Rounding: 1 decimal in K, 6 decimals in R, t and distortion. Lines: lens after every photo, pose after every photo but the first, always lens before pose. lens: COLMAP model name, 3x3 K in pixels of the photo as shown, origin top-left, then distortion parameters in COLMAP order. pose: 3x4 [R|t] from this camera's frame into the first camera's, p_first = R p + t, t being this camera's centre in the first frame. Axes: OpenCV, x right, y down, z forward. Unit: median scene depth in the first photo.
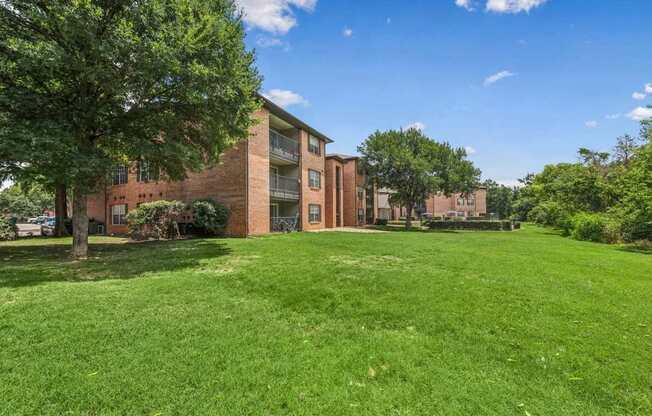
lens RADIAL K [[259.5, 0, 326.6], [0, 259.5, 217.0], [0, 0, 1]] dist [0.000326, -0.000192]
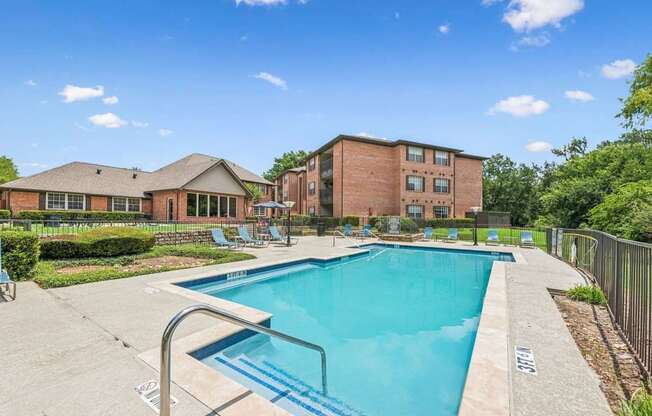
lens RADIAL K [[259.5, 0, 326.6], [0, 259.5, 217.0], [0, 0, 1]] dist [0.000326, -0.000192]
pose [[0.998039, 0.024358, -0.057662, 0.359730], [-0.024342, 0.999703, 0.000974, -0.000432], [0.057668, 0.000431, 0.998336, 0.515508]]
